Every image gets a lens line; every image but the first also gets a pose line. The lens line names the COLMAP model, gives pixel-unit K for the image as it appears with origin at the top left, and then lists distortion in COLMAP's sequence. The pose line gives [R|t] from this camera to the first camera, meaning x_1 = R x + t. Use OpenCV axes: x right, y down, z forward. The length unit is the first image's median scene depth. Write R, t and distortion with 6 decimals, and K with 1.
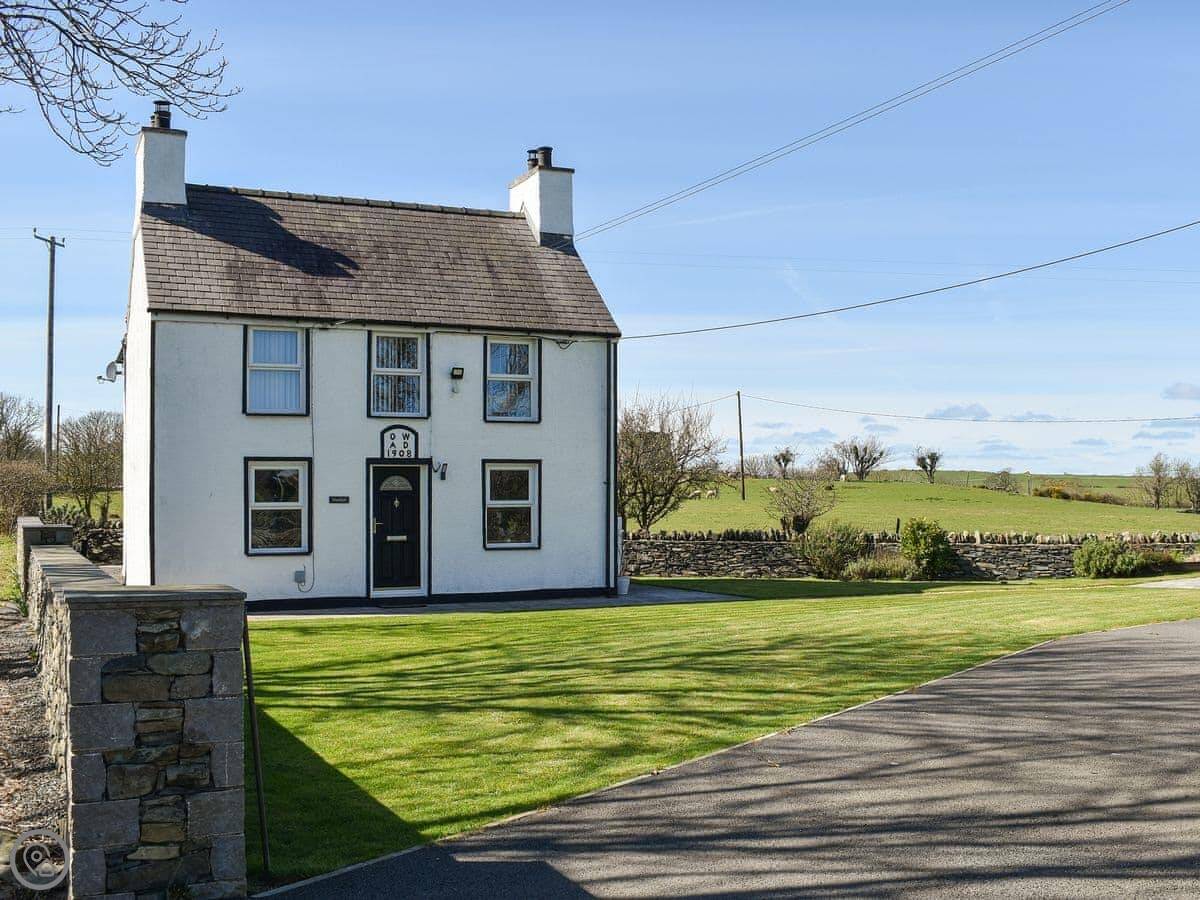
lens RADIAL K [[1408.6, 0, 619.9], [0, 1408.6, 412.0], [0, 0, 1]] dist [-0.078178, -0.011410]
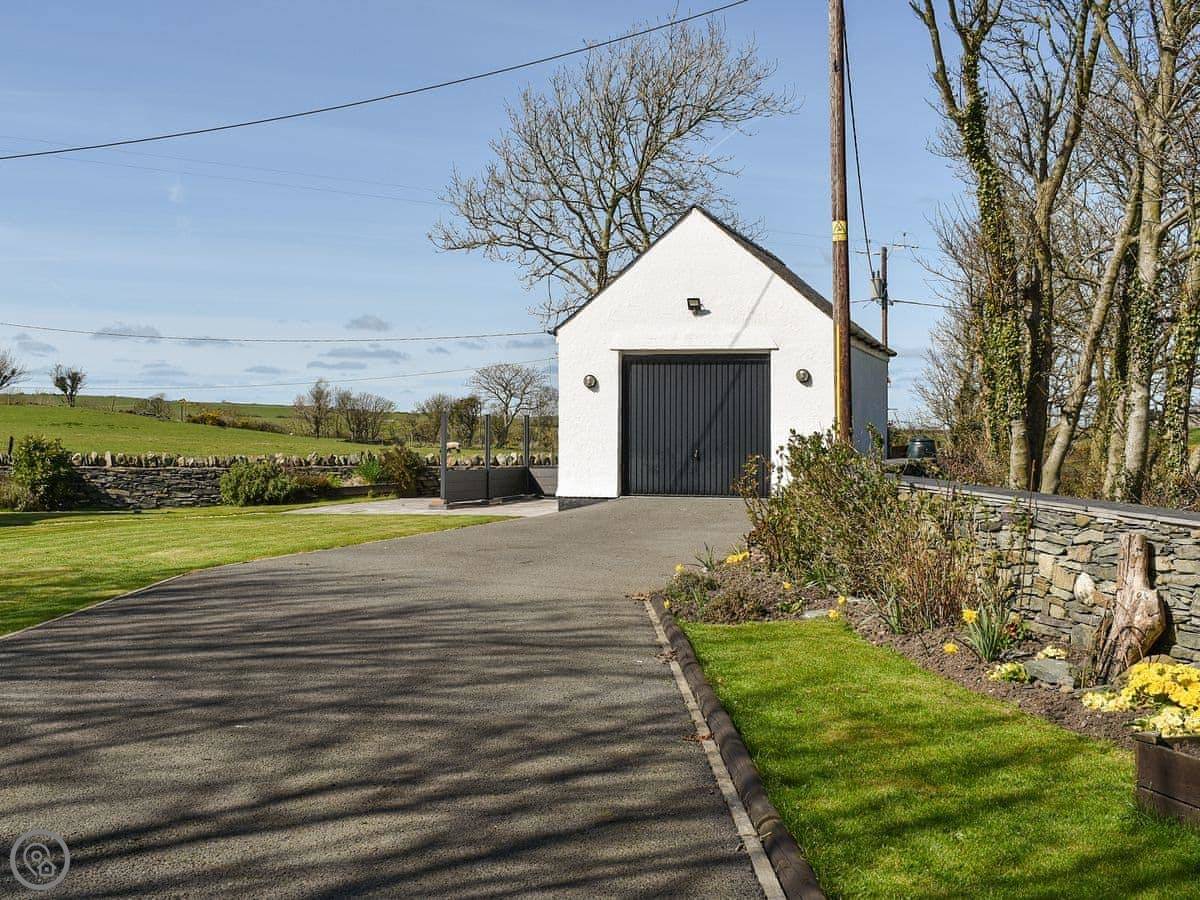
lens RADIAL K [[1408.6, 0, 619.9], [0, 1408.6, 412.0], [0, 0, 1]] dist [-0.078178, -0.011410]
pose [[0.837628, 0.017409, 0.545964, 0.055967], [-0.039724, 0.998787, 0.029096, 0.024938], [-0.544795, -0.046059, 0.837303, 0.132119]]
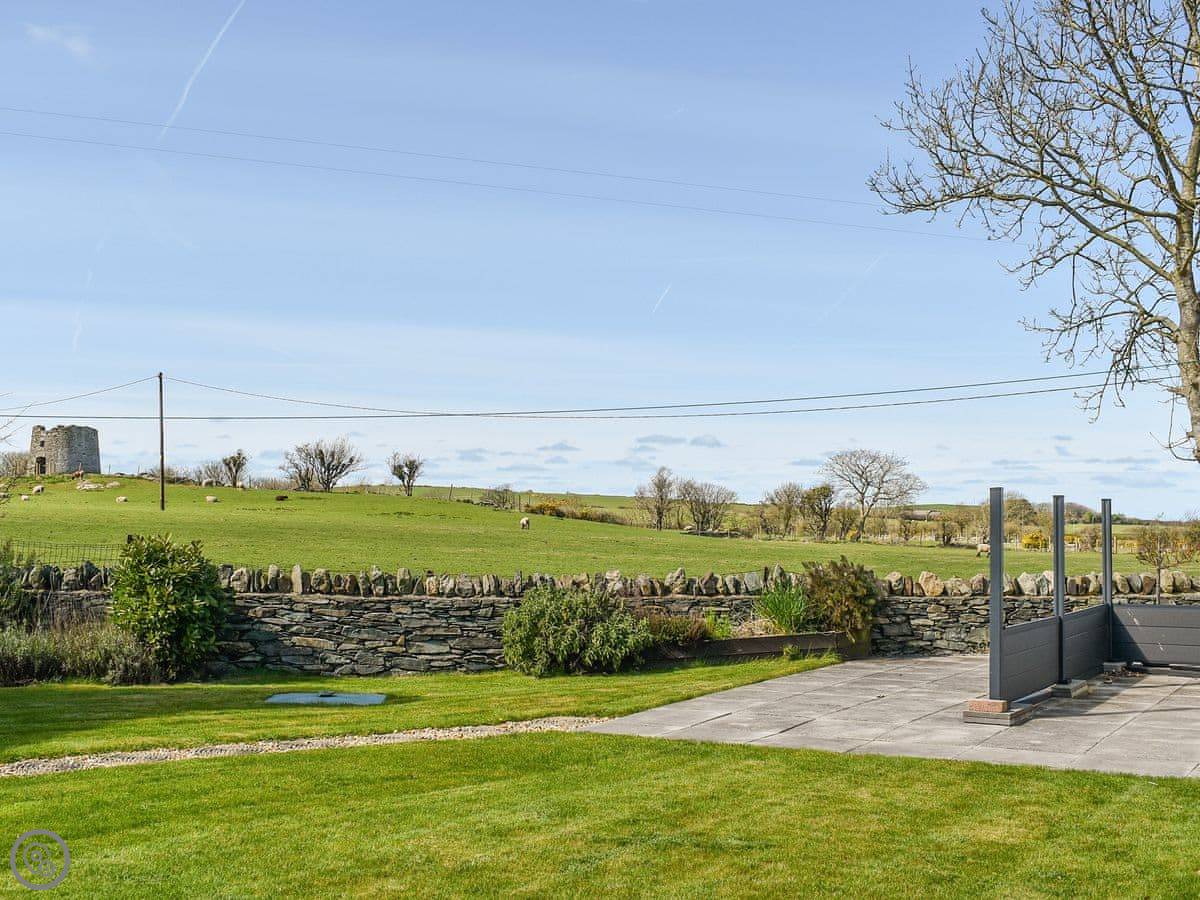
lens RADIAL K [[943.6, 0, 600.0], [0, 943.6, 450.0], [0, 0, 1]] dist [-0.030819, 0.001459]
pose [[0.950537, 0.038422, 0.308227, 0.261791], [-0.033480, 0.999212, -0.021309, 0.052689], [-0.308803, 0.009936, 0.951074, 0.705174]]
